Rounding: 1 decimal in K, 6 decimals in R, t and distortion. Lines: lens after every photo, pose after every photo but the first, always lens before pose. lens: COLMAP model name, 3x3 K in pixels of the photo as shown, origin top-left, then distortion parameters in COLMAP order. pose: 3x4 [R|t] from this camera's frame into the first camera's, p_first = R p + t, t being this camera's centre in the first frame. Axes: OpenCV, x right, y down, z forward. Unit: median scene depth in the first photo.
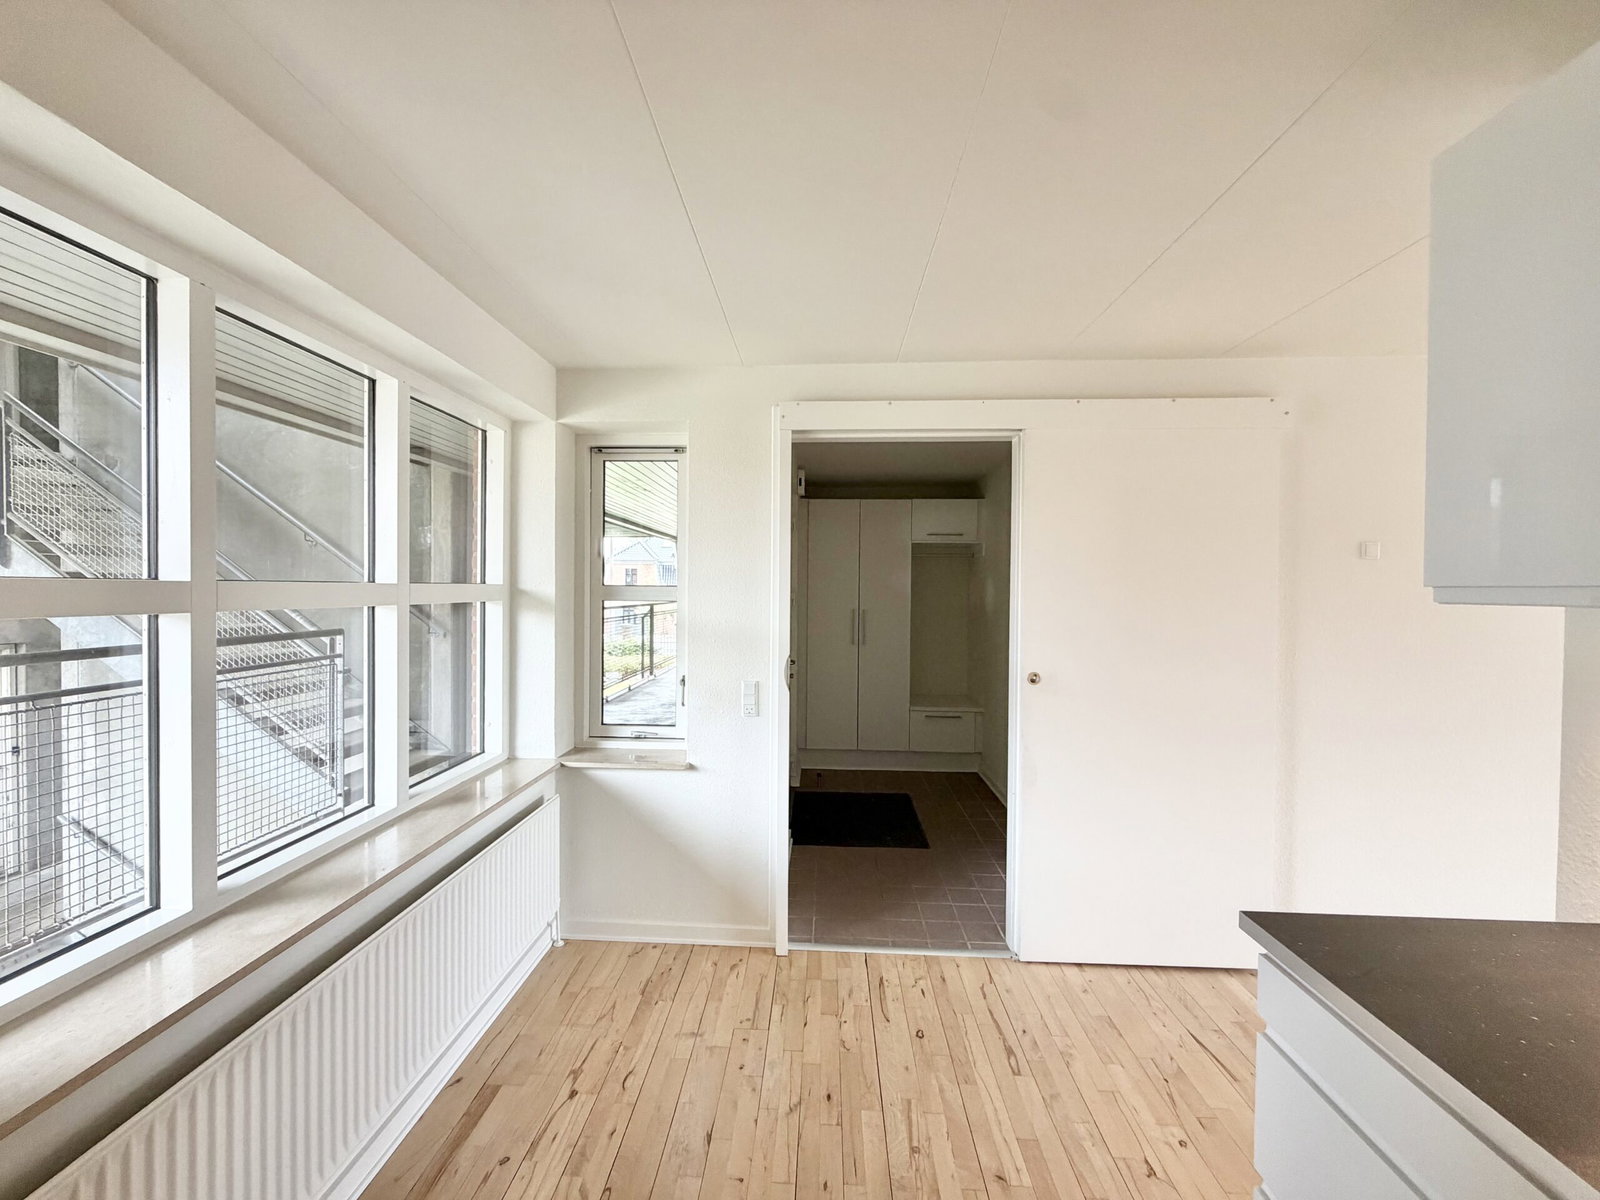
lens RADIAL K [[640.3, 0, 796.2], [0, 640.3, 595.3], [0, 0, 1]] dist [-0.001237, 0.000025]
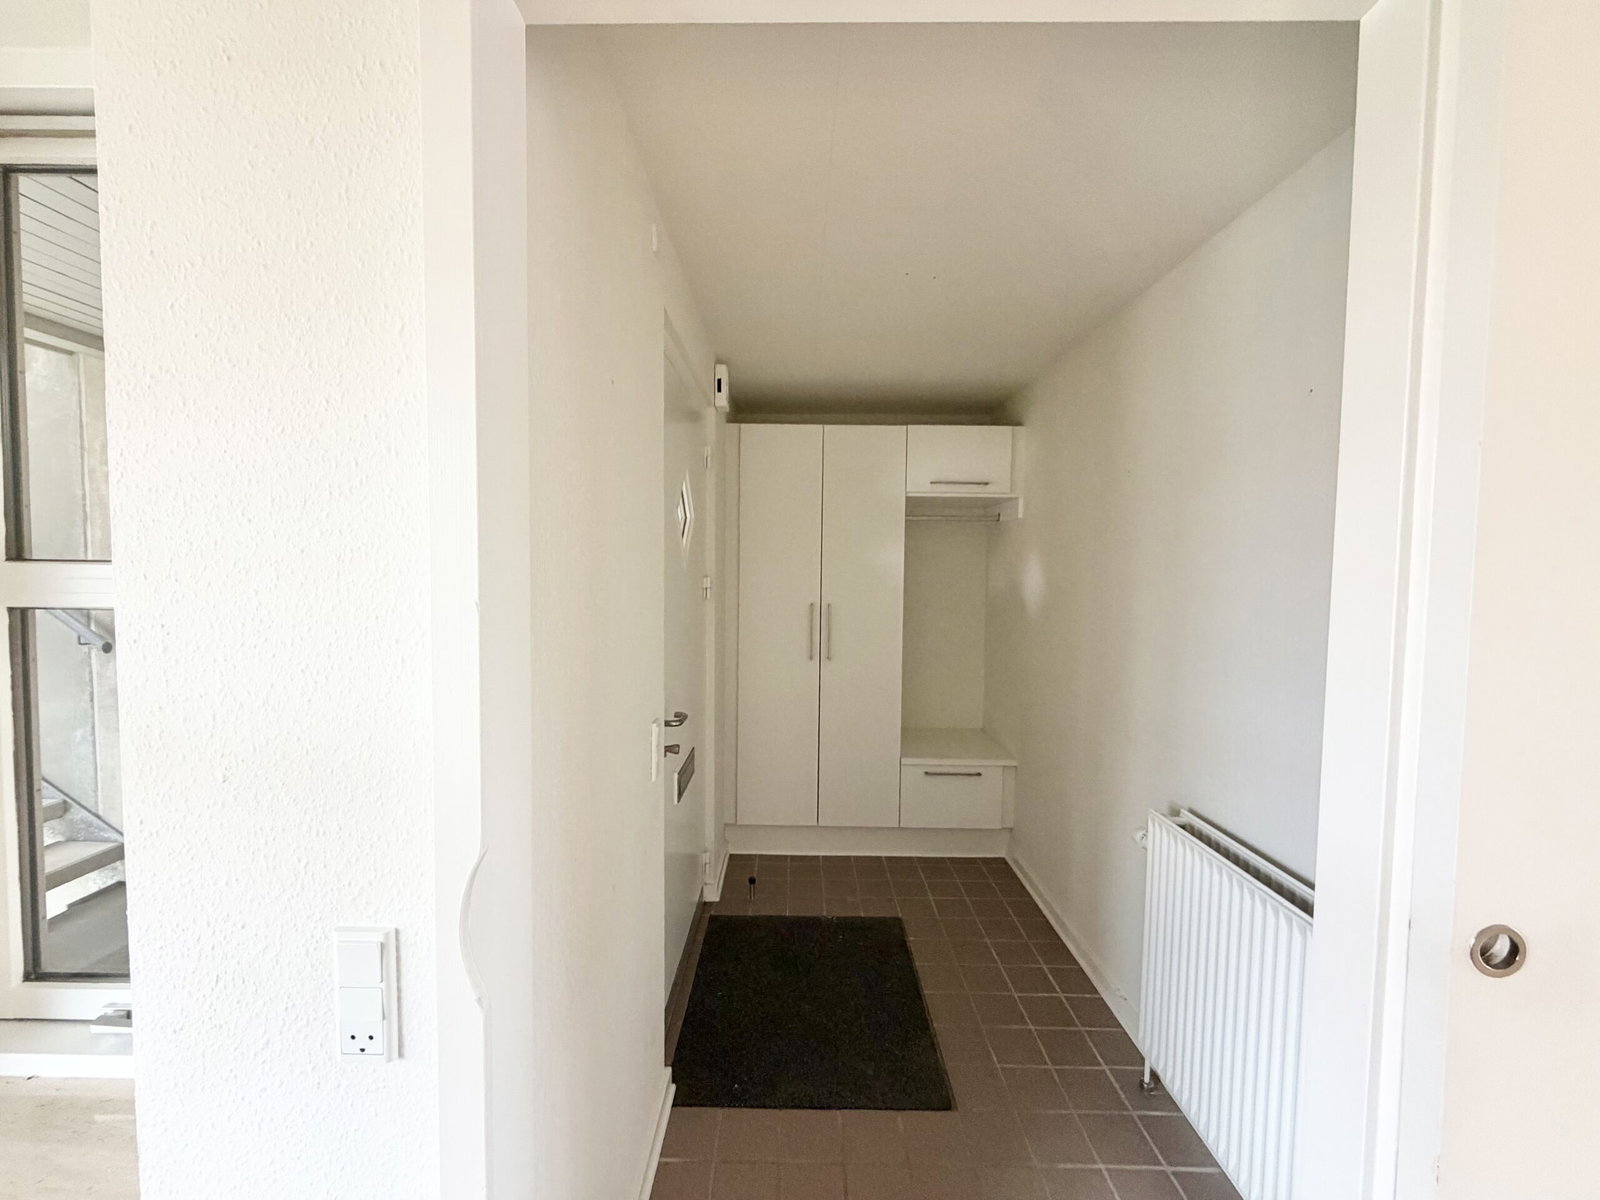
lens RADIAL K [[640.3, 0, 801.3], [0, 640.3, 602.1], [0, 0, 1]] dist [-0.001237, 0.000025]
pose [[0.998958, 0.000323, 0.045636, 0.051219], [-0.002122, 0.999222, 0.039381, -0.003197], [-0.045587, -0.039437, 0.998182, 0.382638]]
